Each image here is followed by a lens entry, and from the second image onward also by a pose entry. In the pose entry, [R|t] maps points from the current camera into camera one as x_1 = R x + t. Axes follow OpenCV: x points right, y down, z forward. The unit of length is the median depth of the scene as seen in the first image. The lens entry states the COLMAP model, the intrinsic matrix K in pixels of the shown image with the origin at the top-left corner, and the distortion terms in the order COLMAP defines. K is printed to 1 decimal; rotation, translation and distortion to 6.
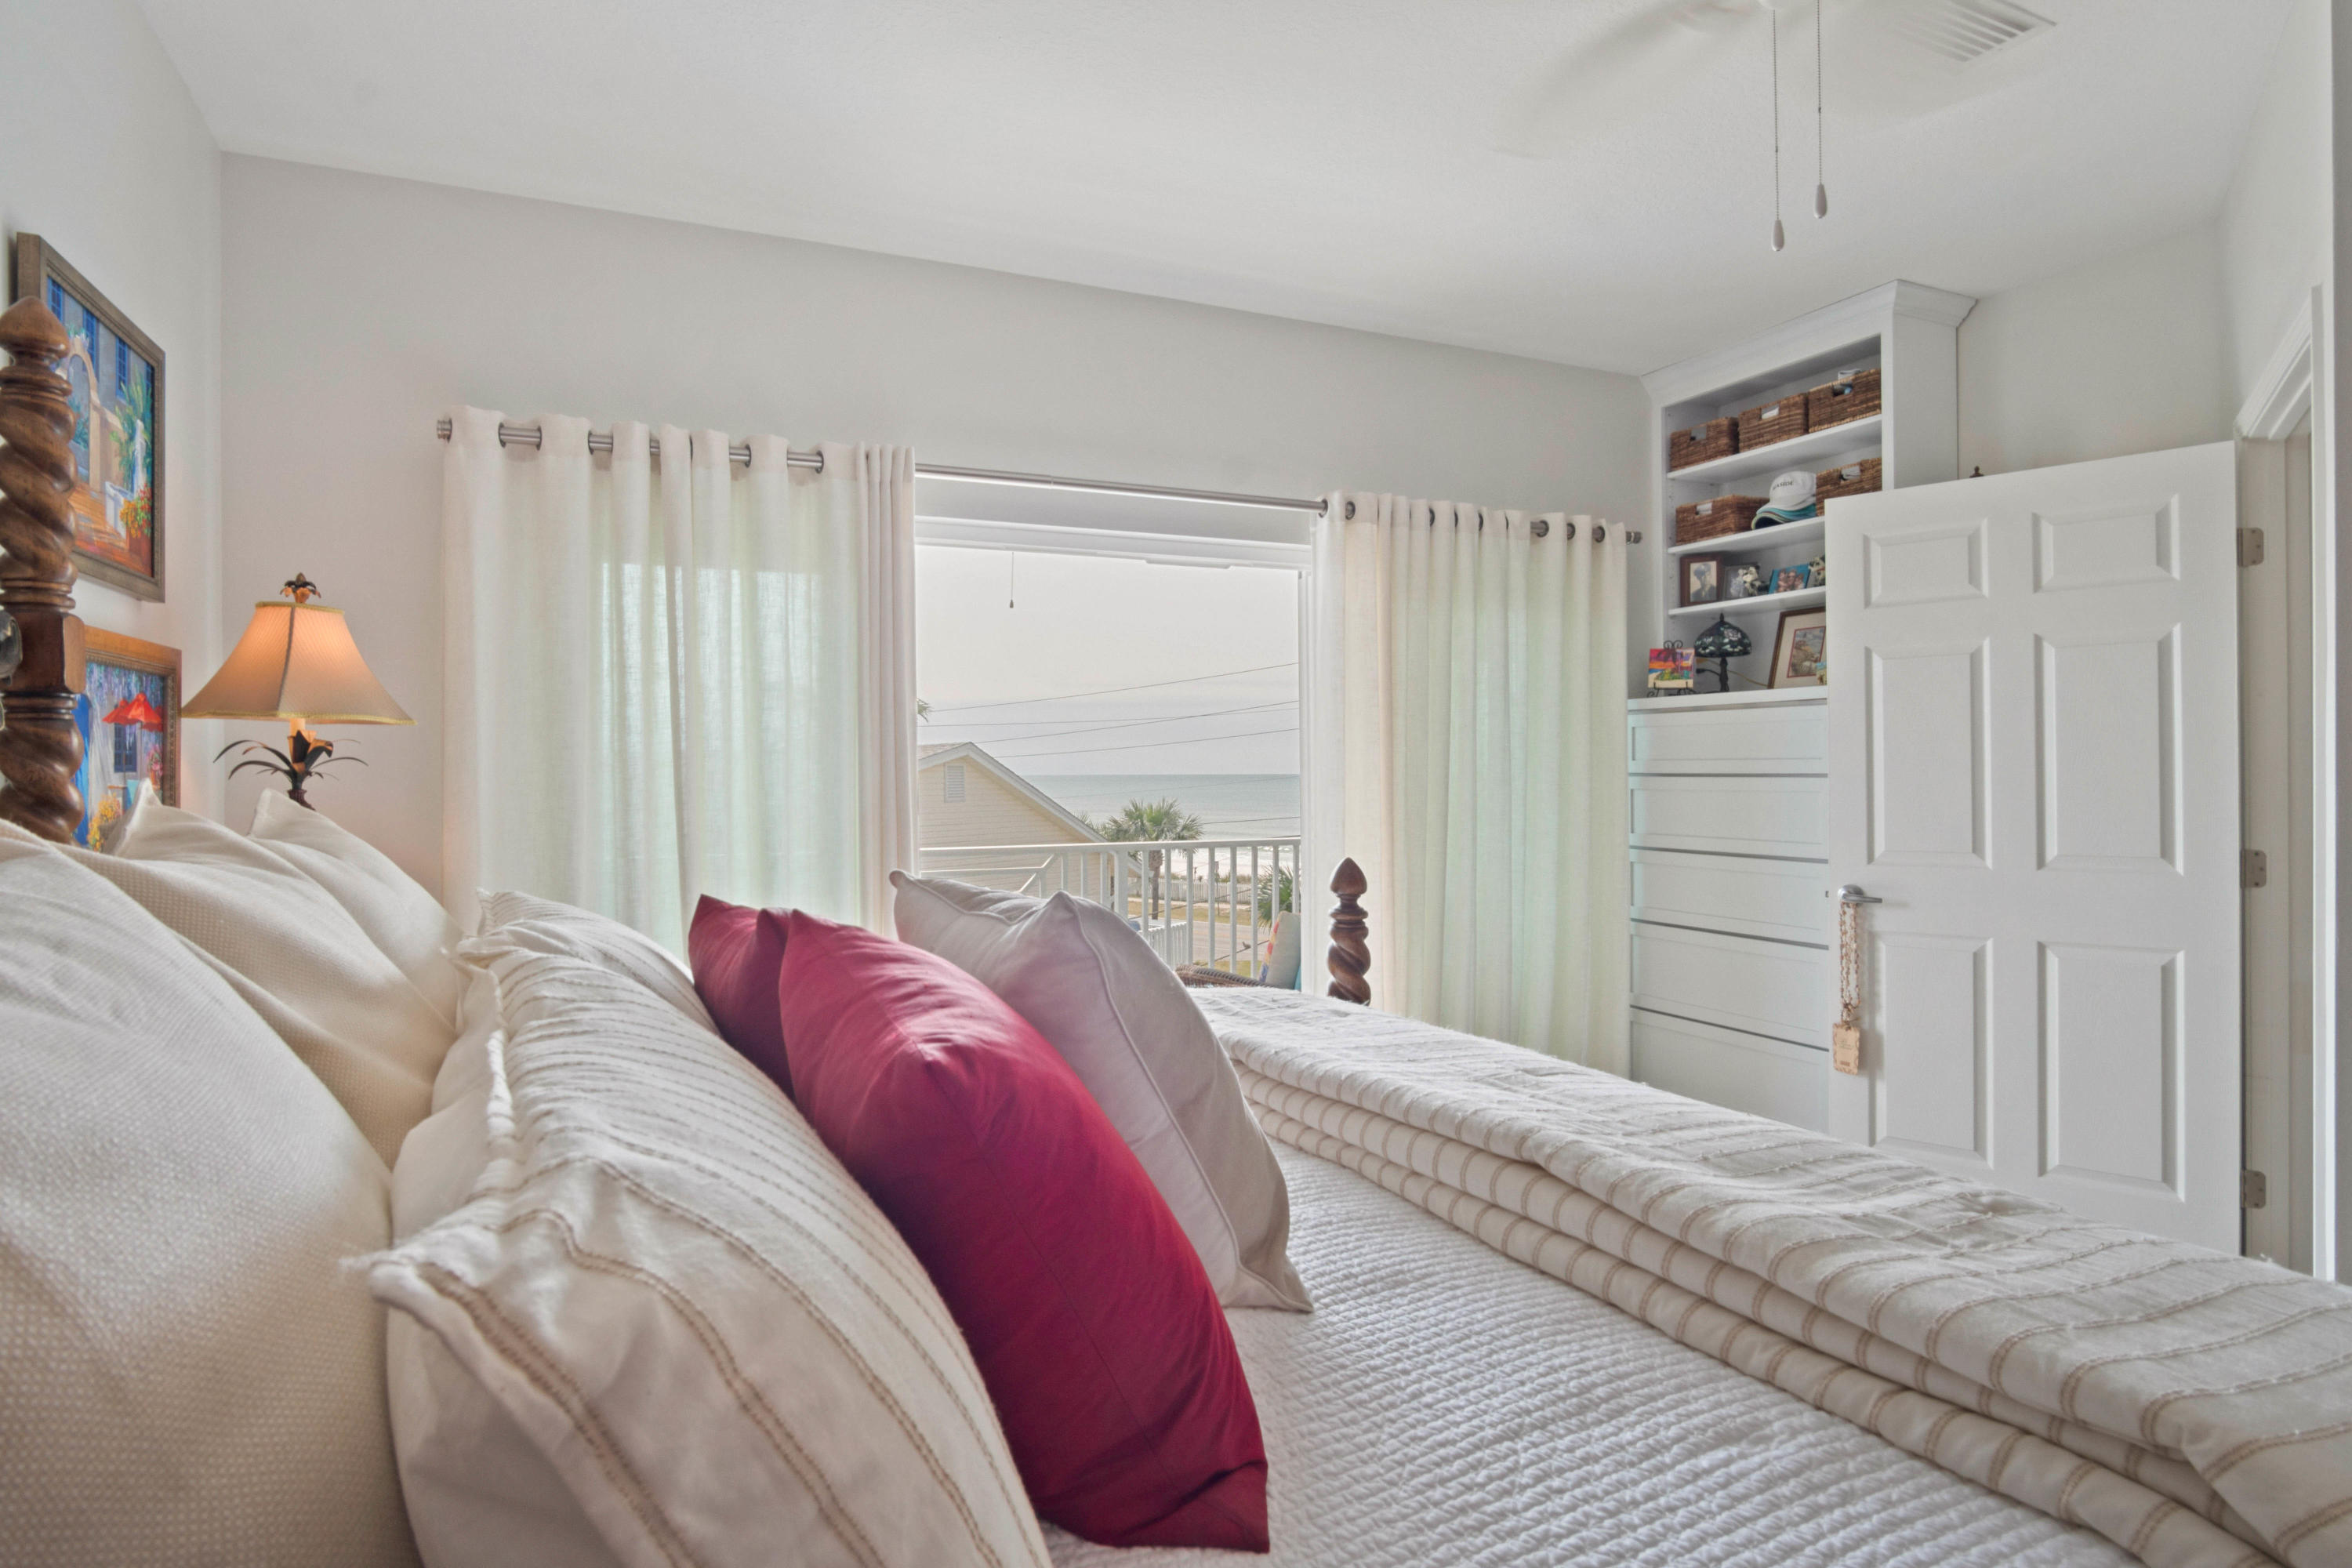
lens RADIAL K [[1258.8, 0, 1164.5], [0, 1258.8, 762.3], [0, 0, 1]] dist [-0.038209, 0.011643]
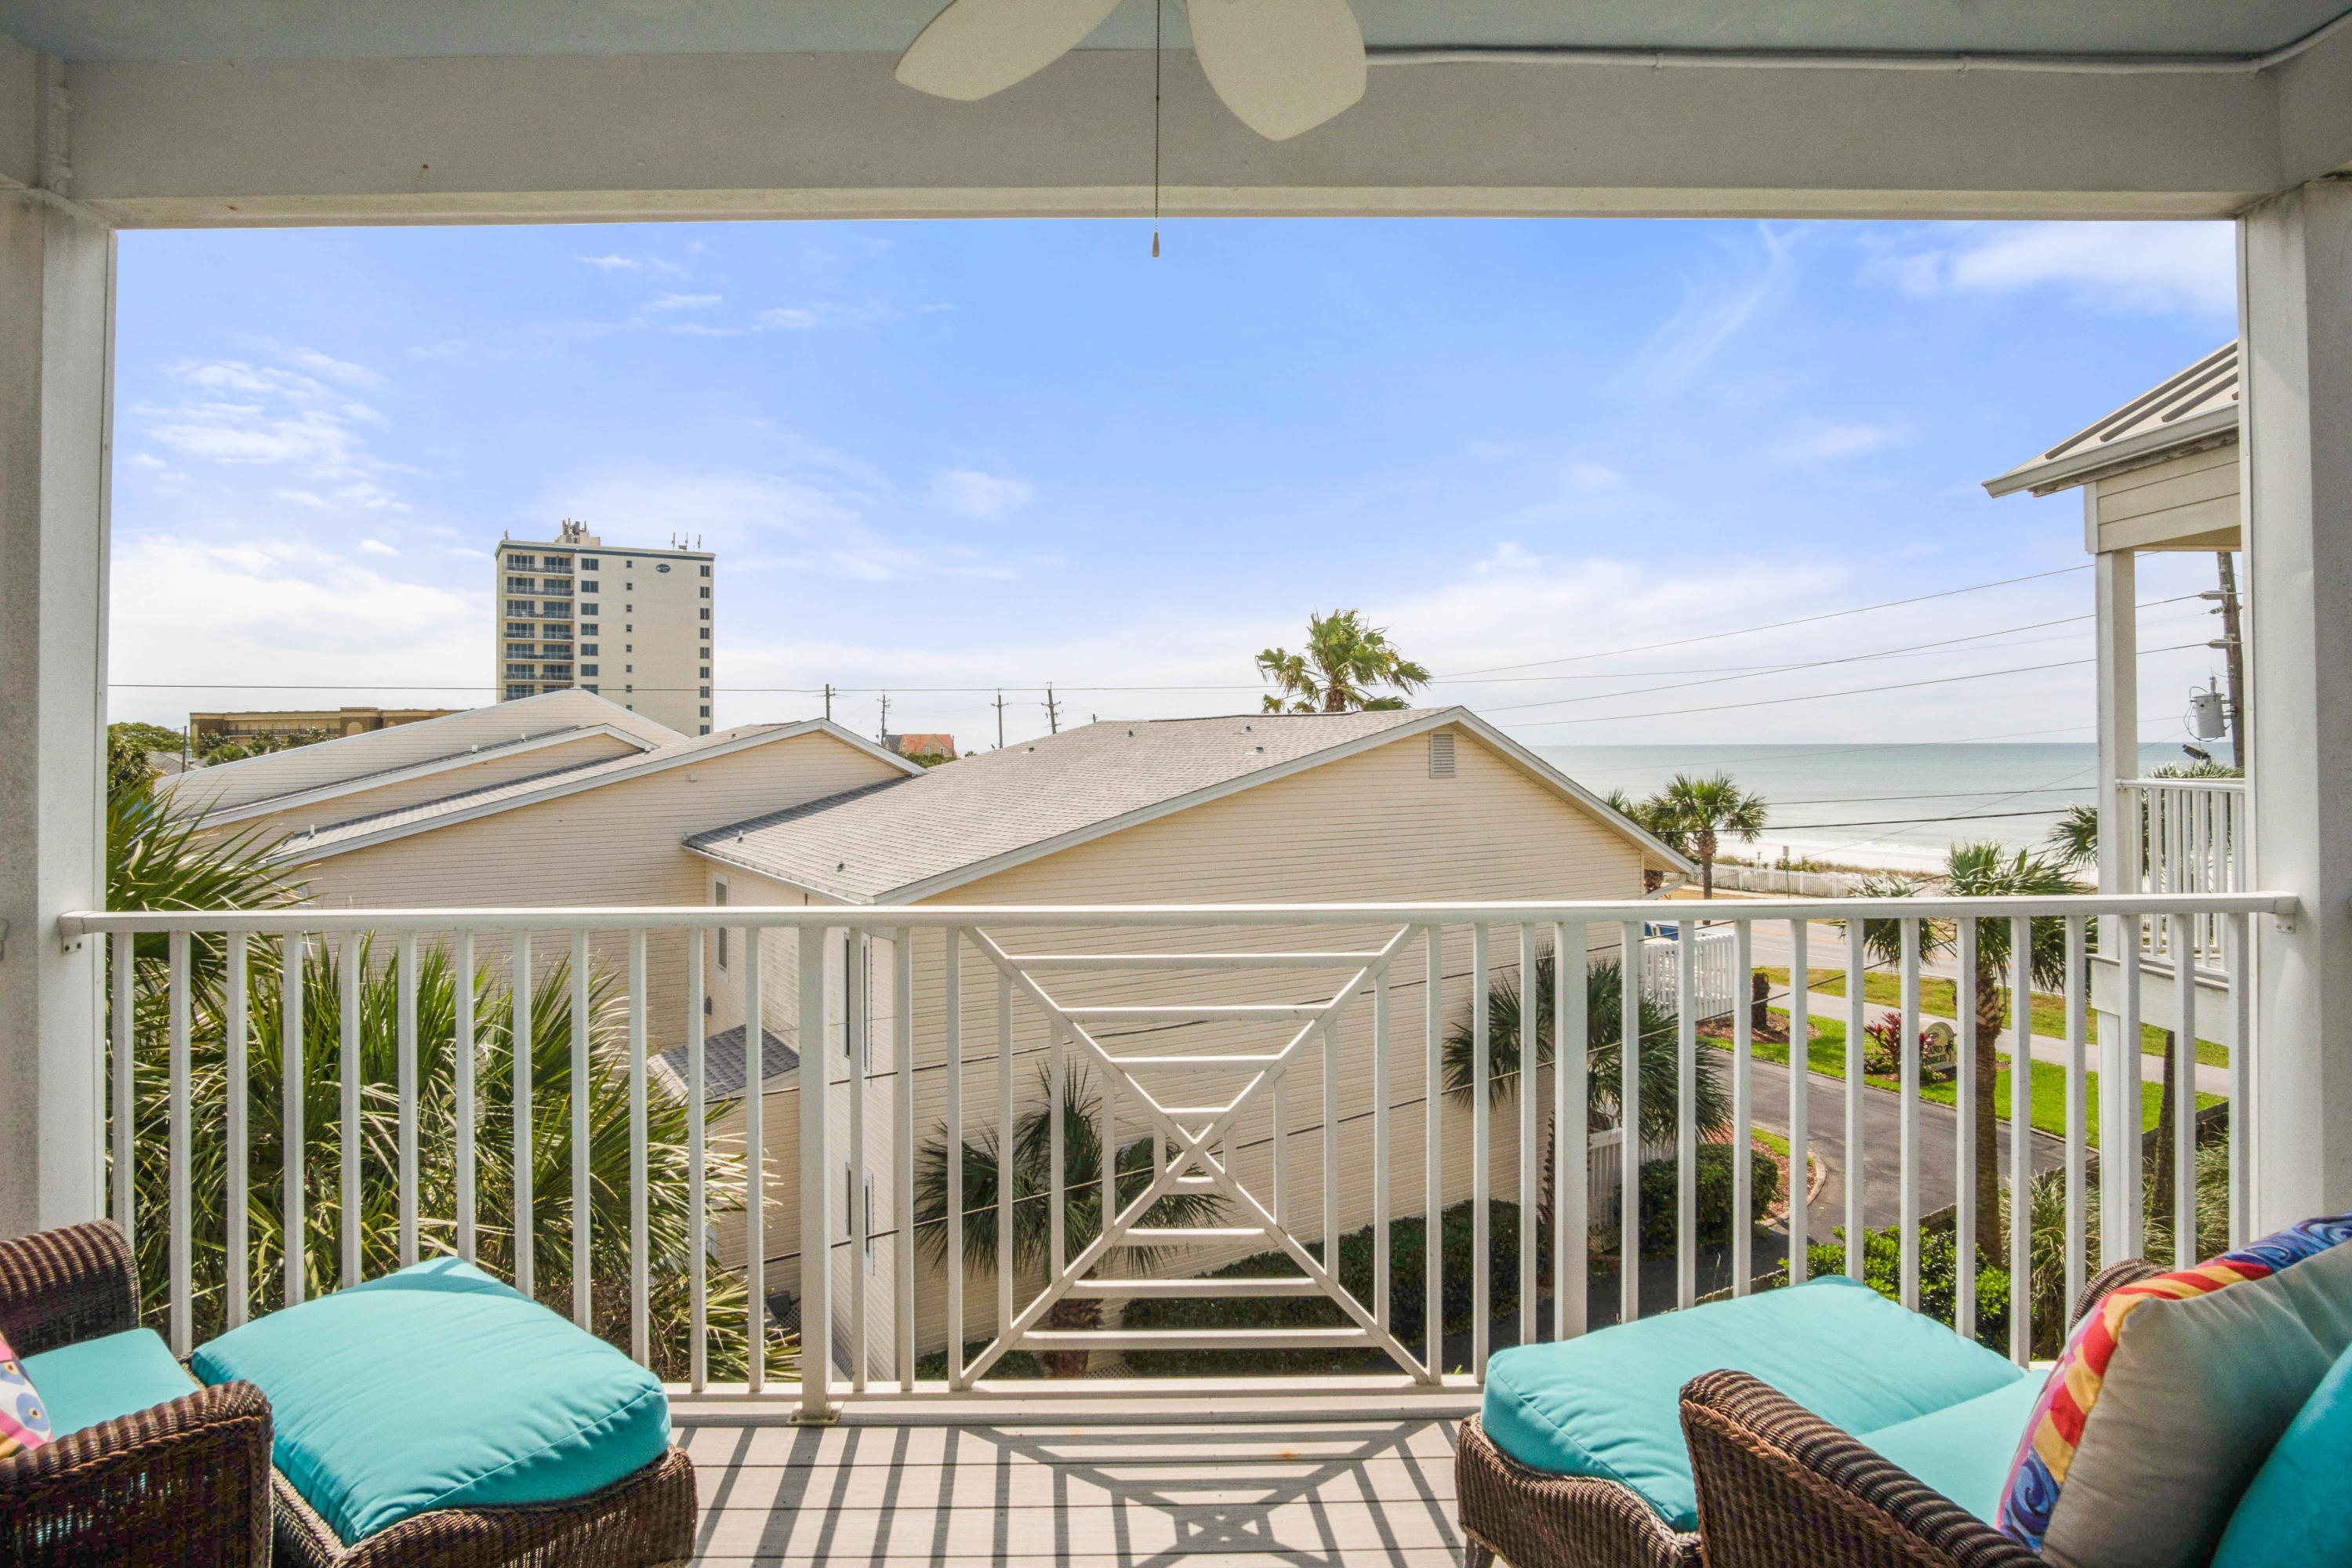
lens RADIAL K [[1283.6, 0, 1170.5], [0, 1283.6, 746.6], [0, 0, 1]] dist [-0.039125, 0.012419]
pose [[0.918260, 0.001367, -0.395977, 0.021876], [0.002964, 0.999942, 0.010325, 0.010596], [0.395968, -0.010655, 0.918202, 1.078954]]
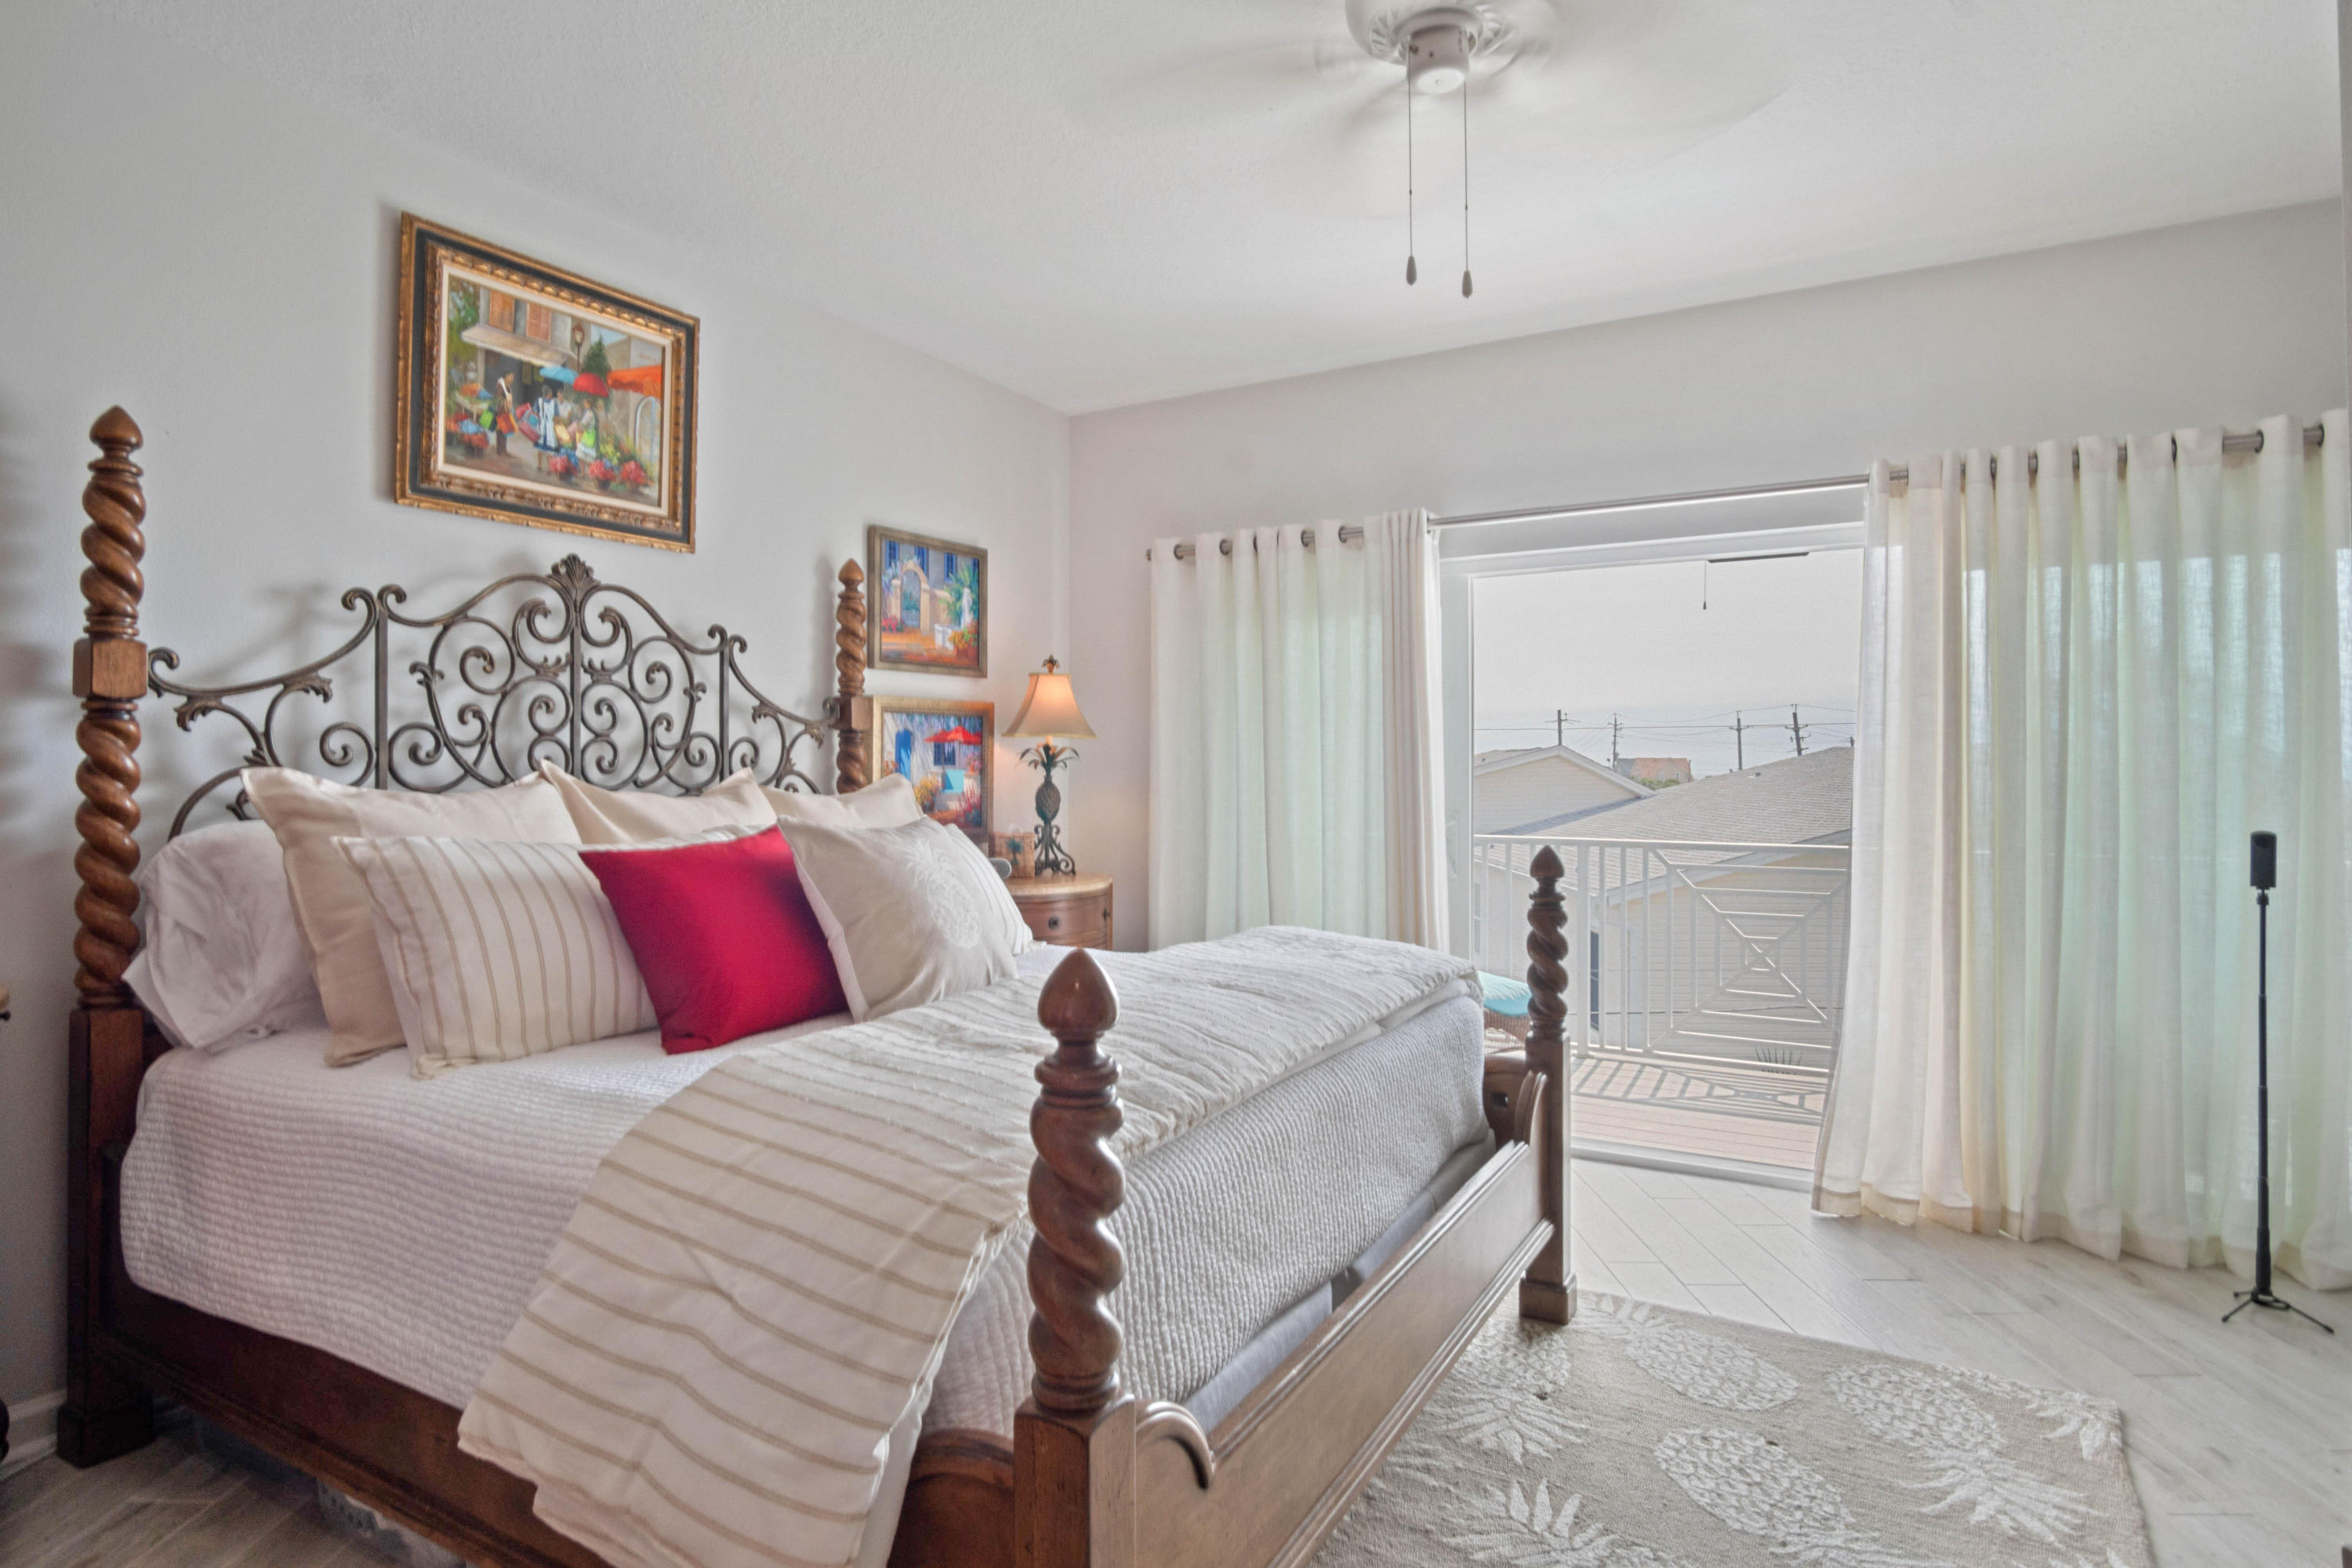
lens RADIAL K [[1258.8, 0, 1164.5], [0, 1258.8, 762.3], [0, 0, 1]] dist [-0.038209, 0.011643]
pose [[0.563166, 0.001272, -0.826343, 0.739793], [0.002146, 0.999993, 0.003002, -0.001803], [0.826341, -0.003464, 0.563159, 0.085788]]
